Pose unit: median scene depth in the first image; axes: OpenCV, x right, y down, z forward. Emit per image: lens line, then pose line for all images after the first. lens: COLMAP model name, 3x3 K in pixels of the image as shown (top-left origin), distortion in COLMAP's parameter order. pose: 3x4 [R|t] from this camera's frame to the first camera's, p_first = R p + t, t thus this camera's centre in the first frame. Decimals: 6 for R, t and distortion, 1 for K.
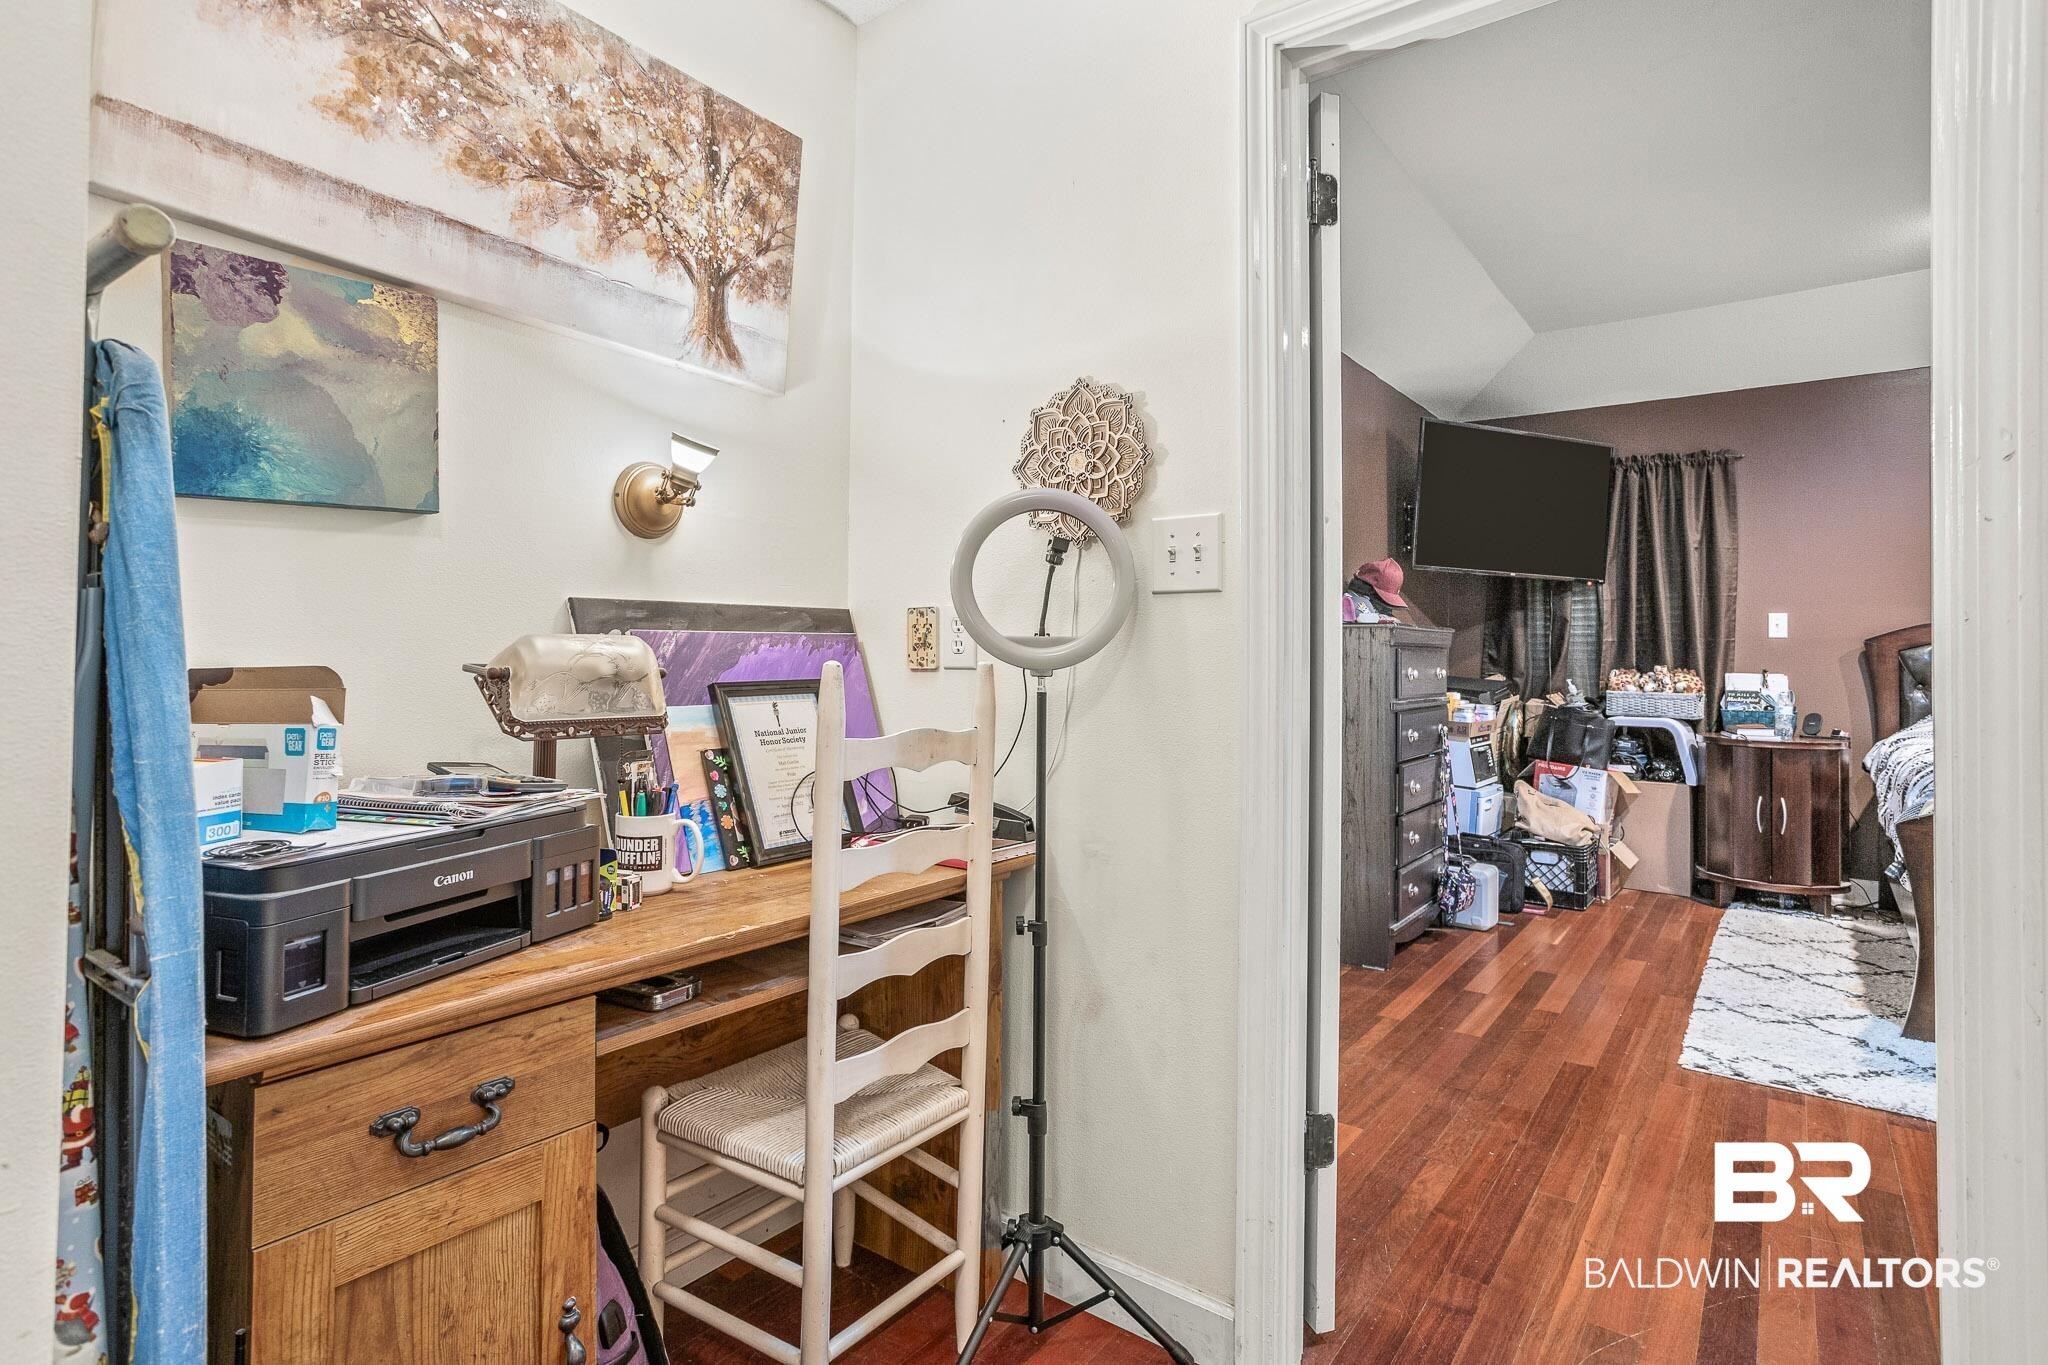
lens RADIAL K [[1009.3, 0, 1014.6], [0, 1009.3, 640.4], [0, 0, 1]] dist [-0.048965, 0.028665]
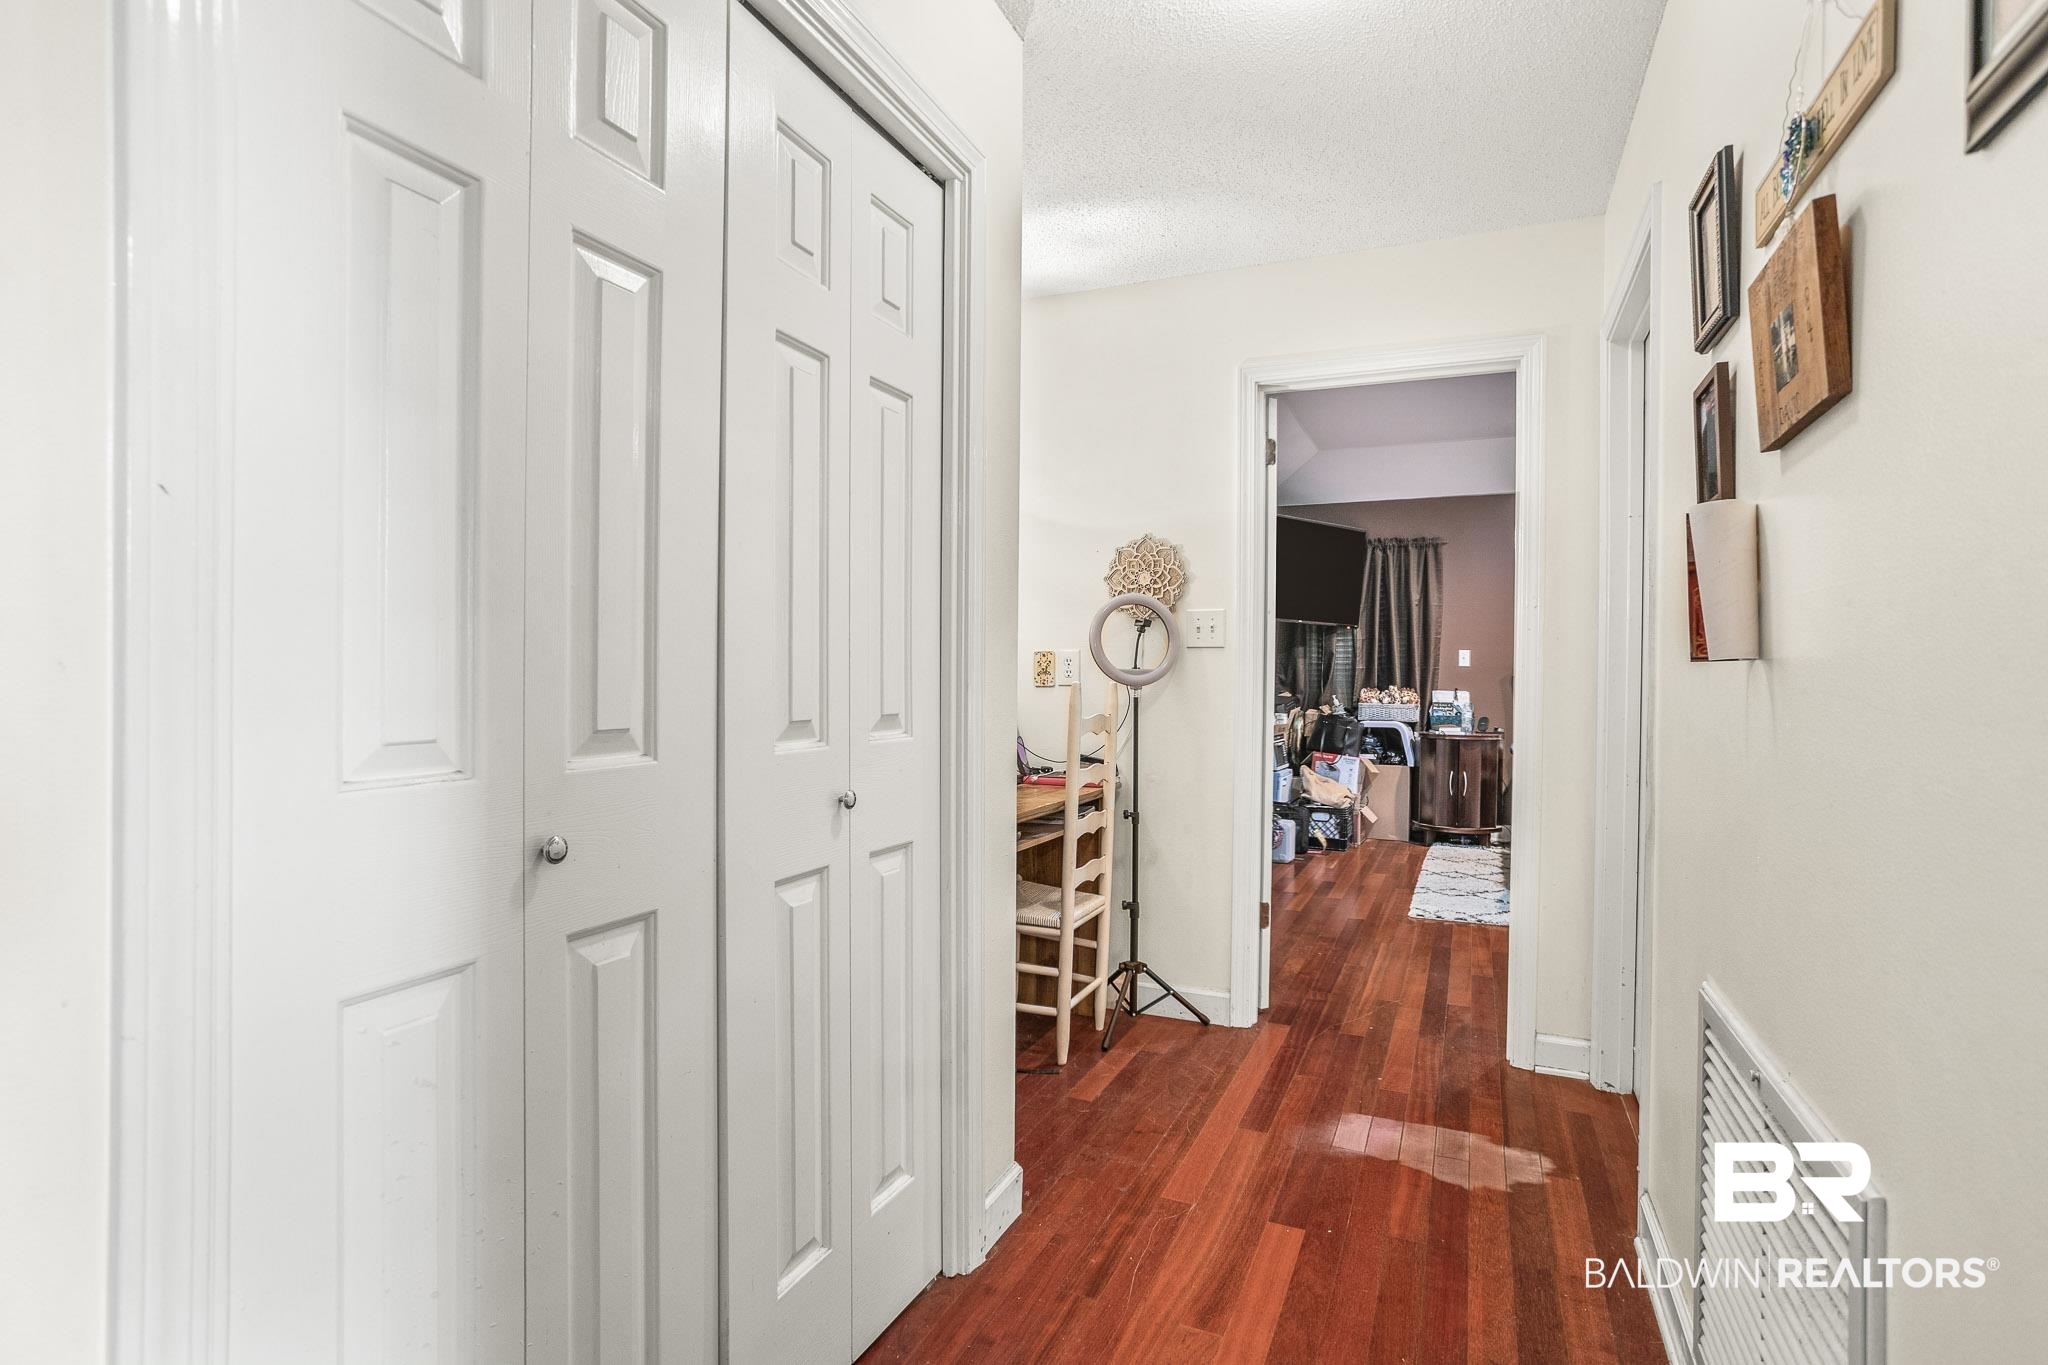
lens RADIAL K [[1009.3, 0, 1004.6], [0, 1009.3, 714.3], [0, 0, 1]] dist [-0.048965, 0.028665]
pose [[0.974630, -0.008890, 0.223645, -0.250919], [-0.002498, 0.998717, 0.050586, -0.005796], [-0.223808, -0.049862, 0.973357, -0.326584]]
